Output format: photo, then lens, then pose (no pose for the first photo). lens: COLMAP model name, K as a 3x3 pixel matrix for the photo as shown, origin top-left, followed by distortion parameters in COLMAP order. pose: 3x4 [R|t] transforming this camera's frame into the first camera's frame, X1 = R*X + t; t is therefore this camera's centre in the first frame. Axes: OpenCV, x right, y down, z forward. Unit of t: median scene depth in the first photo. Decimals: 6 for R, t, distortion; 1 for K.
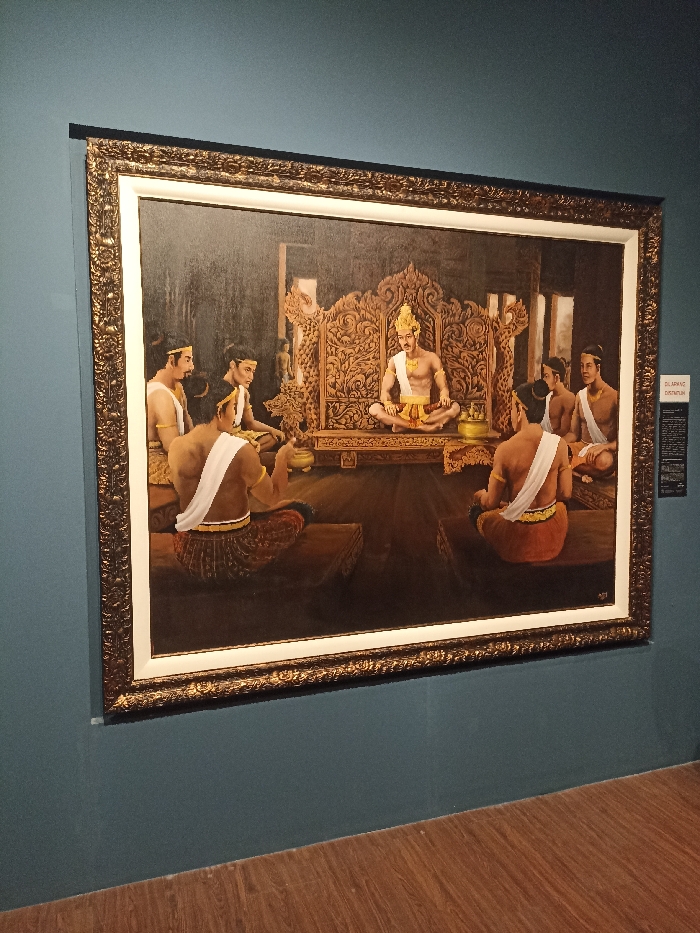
lens RADIAL K [[683.4, 0, 352.5], [0, 683.4, 465.6], [0, 0, 1]] dist [0.058245, -0.059408]
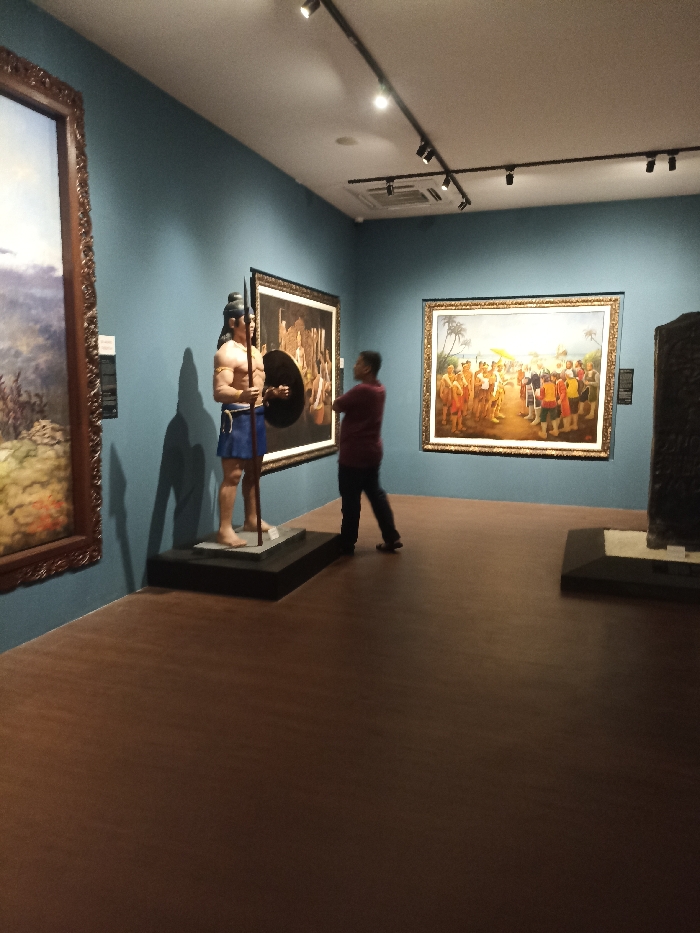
lens RADIAL K [[683.4, 0, 352.5], [0, 683.4, 465.6], [0, 0, 1]] dist [0.058245, -0.059408]
pose [[0.624869, -0.089163, 0.775622, -1.918657], [0.046736, 0.995948, 0.076839, 0.106597], [-0.779330, -0.011765, 0.626504, -0.904252]]
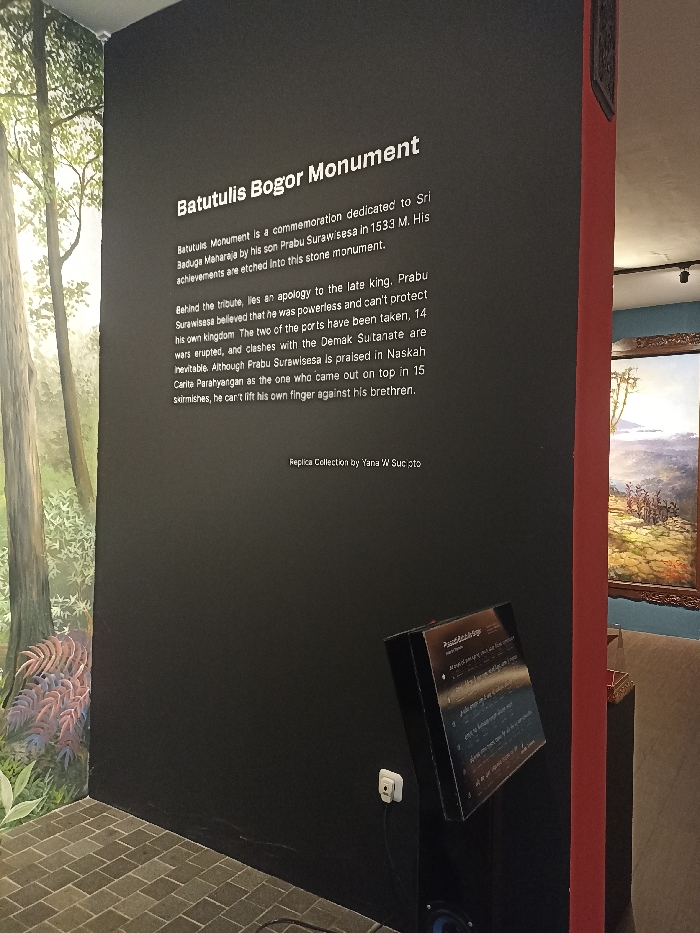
lens RADIAL K [[683.4, 0, 352.5], [0, 683.4, 465.6], [0, 0, 1]] dist [0.058245, -0.059408]
pose [[0.608812, 0.008703, -0.793267, 0.173427], [-0.082596, 0.995201, -0.052472, 0.136777], [0.789003, 0.097466, 0.606609, -2.086795]]
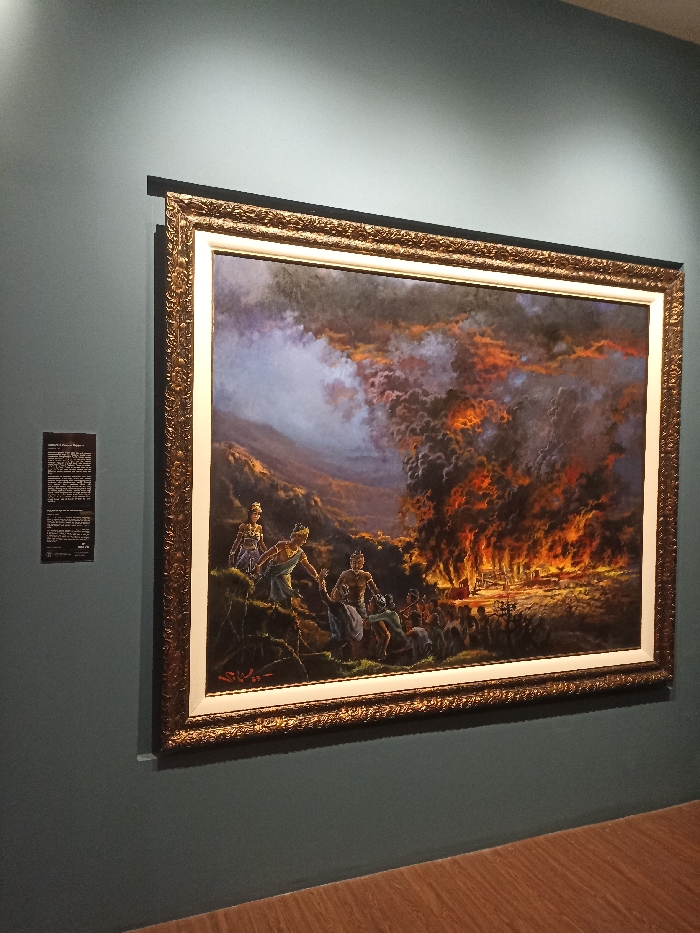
lens RADIAL K [[686.4, 0, 352.5], [0, 686.4, 478.2], [0, 0, 1]] dist [0.054728, -0.075153]
pose [[0.999258, 0.018368, 0.033853, -0.099632], [-0.016772, 0.998761, -0.046855, 0.002794], [-0.034672, 0.046252, 0.998328, -0.035971]]
